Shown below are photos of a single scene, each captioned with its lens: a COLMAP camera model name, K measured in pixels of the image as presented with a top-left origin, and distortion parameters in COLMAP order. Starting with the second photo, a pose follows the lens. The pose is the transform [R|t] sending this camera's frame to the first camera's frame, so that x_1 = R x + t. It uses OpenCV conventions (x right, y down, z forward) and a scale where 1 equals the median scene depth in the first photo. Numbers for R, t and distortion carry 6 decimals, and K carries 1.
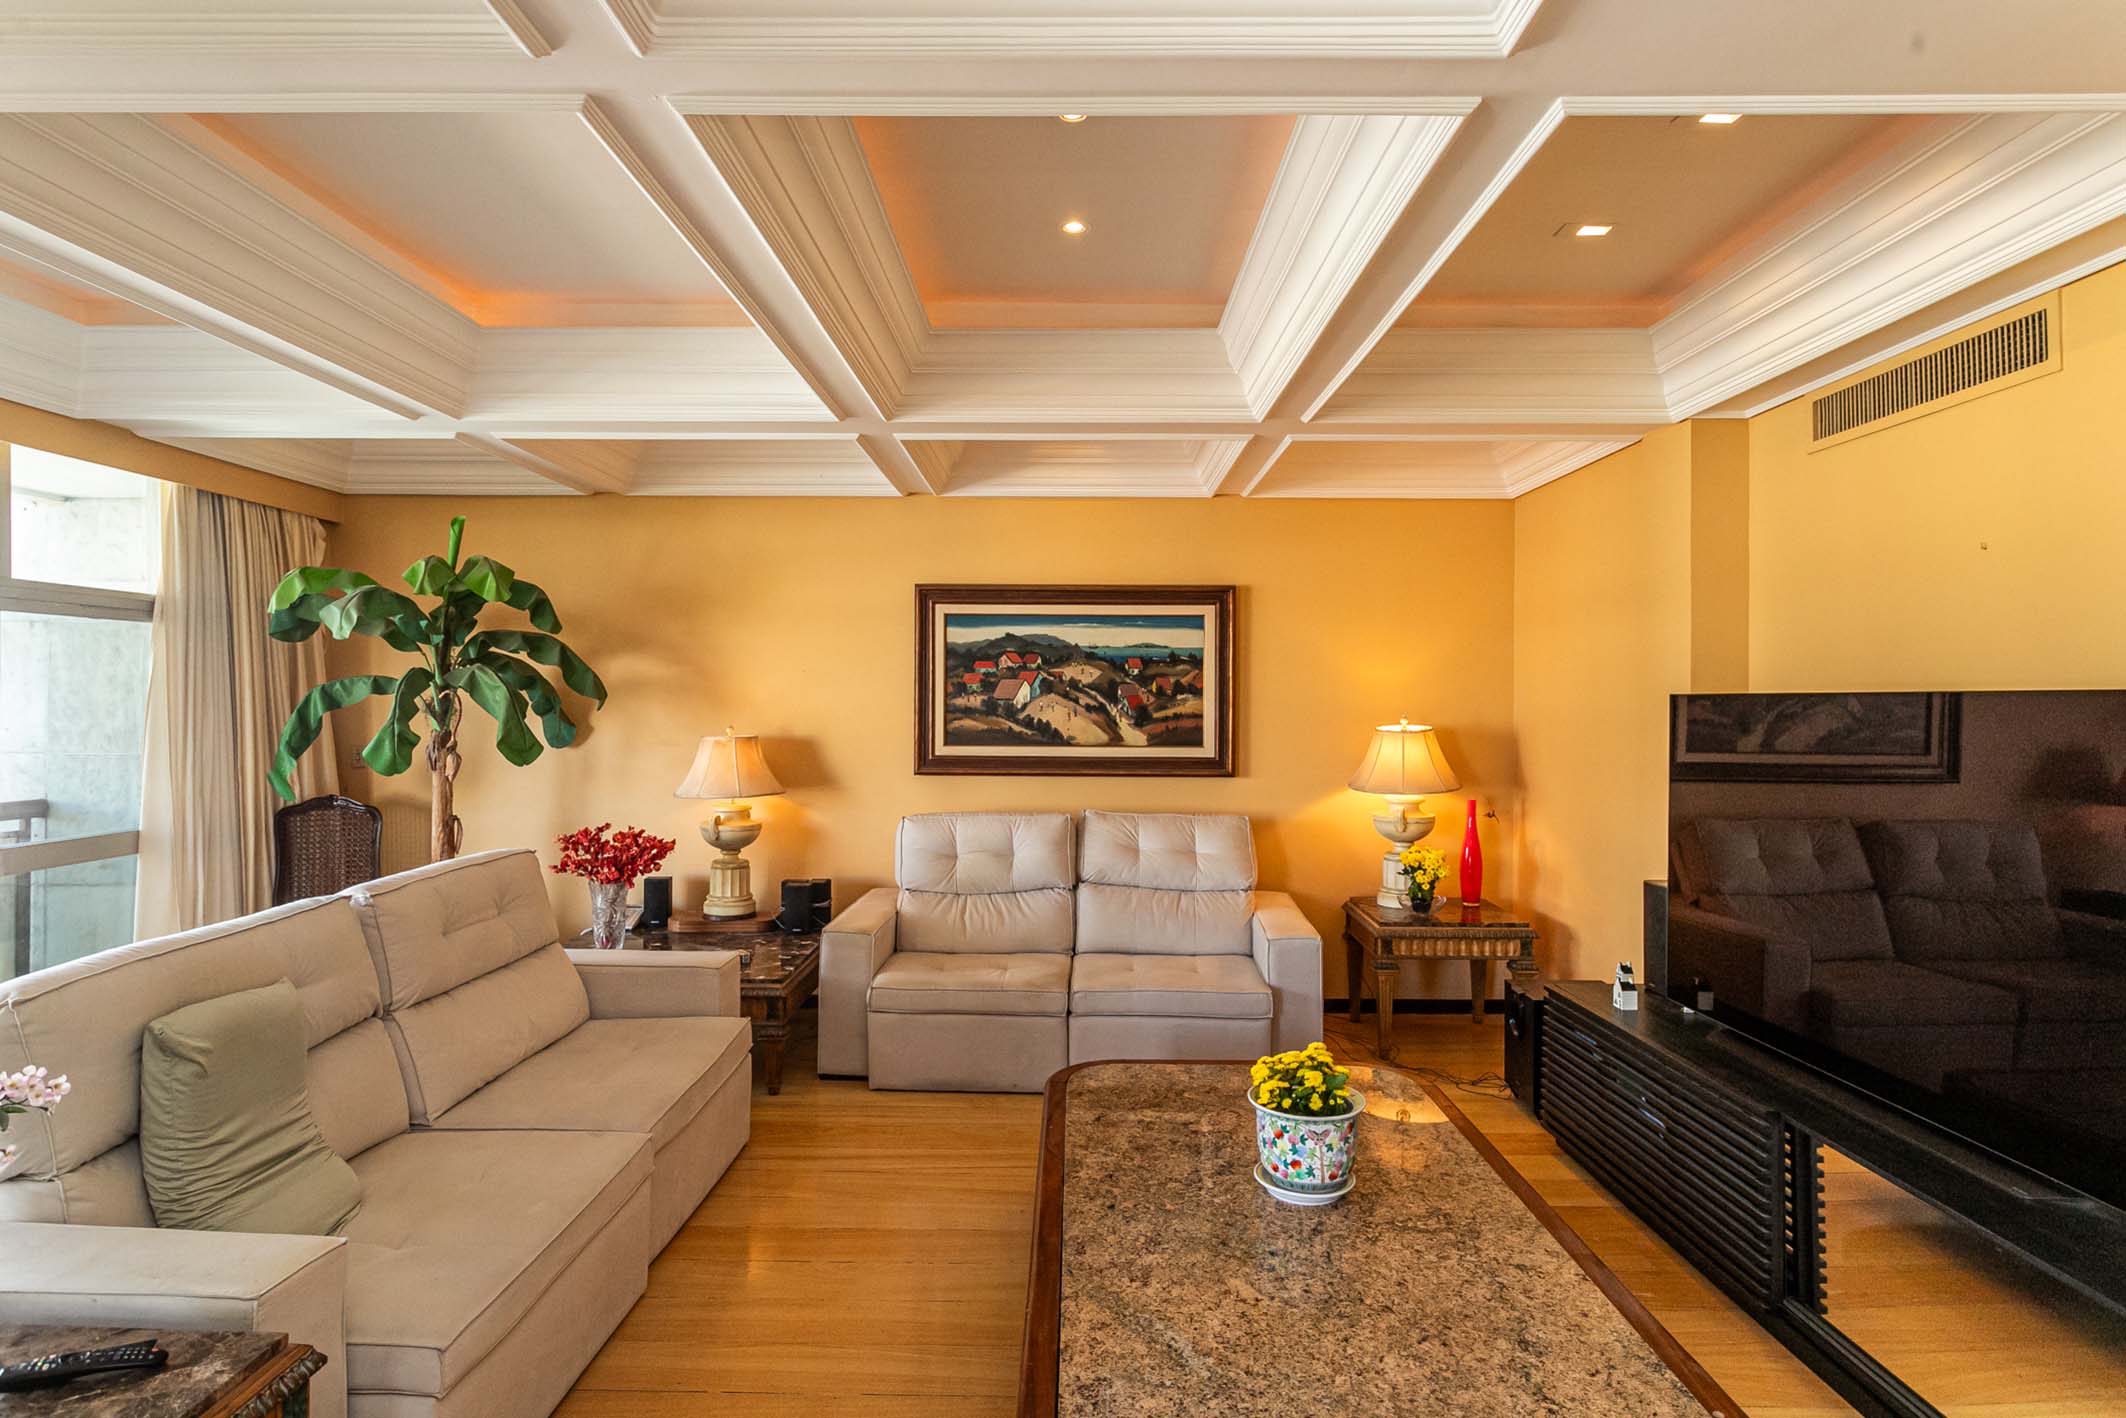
lens RADIAL K [[1150.7, 0, 1062.6], [0, 1150.7, 710.0], [0, 0, 1]] dist [-0.003910, 0.001298]
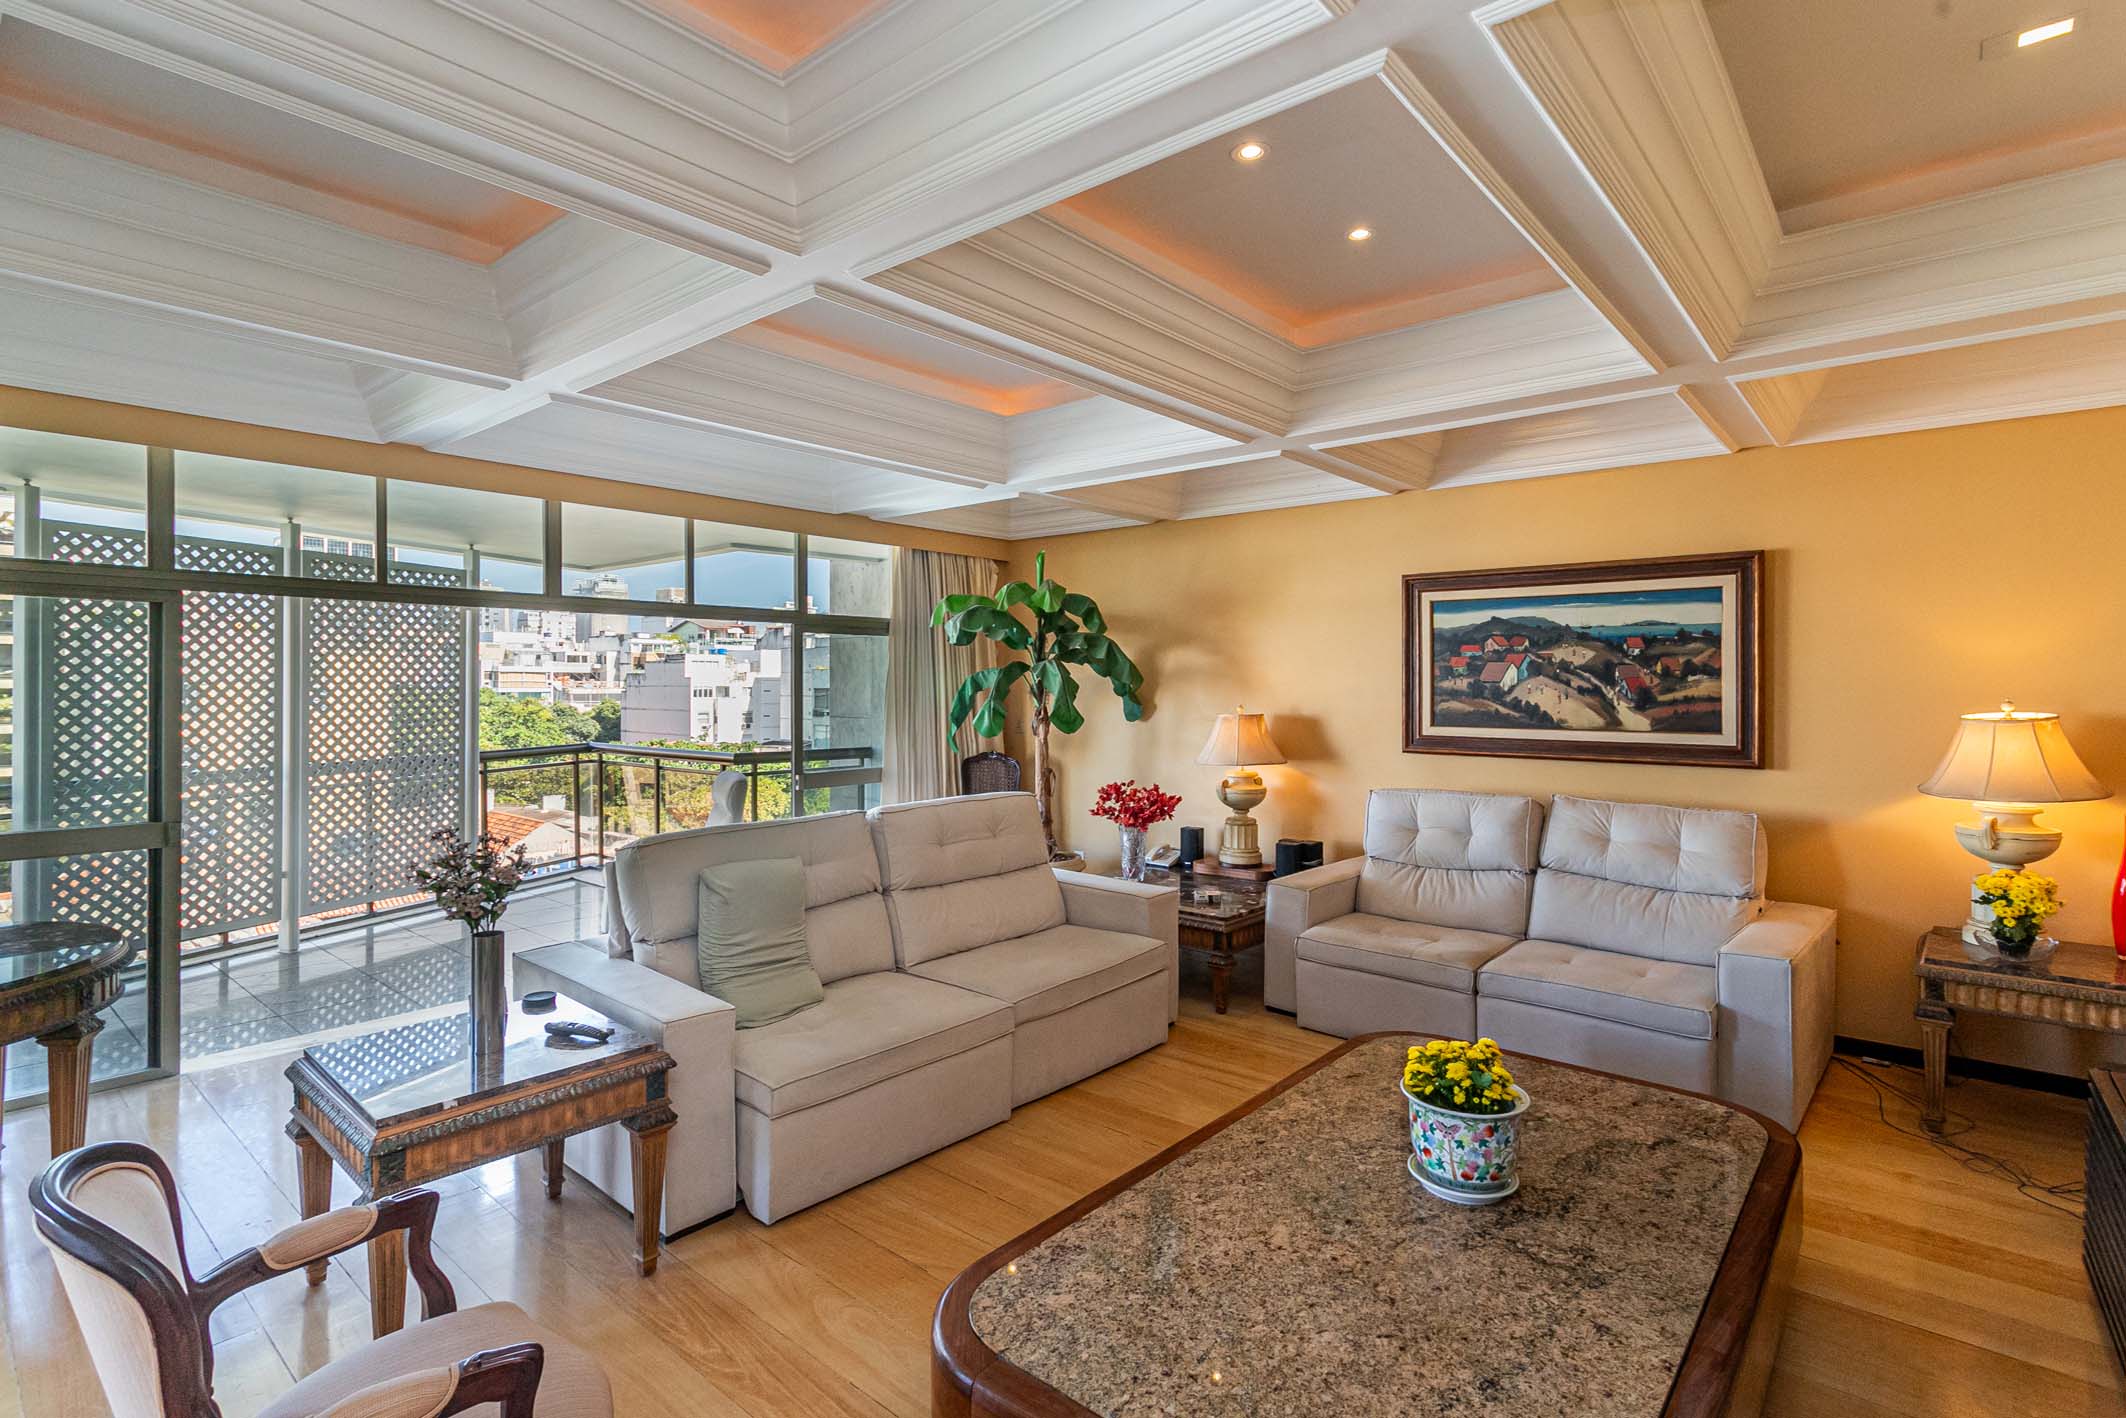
lens RADIAL K [[1020.8, 0, 1040.2], [0, 1020.8, 700.2], [0, 0, 1]] dist [-0.001369, 0.002220]
pose [[0.764726, 0.005776, -0.644330, 0.247160], [-0.001750, 0.999975, 0.006888, 0.001409], [0.644353, -0.004140, 0.764717, 0.058297]]
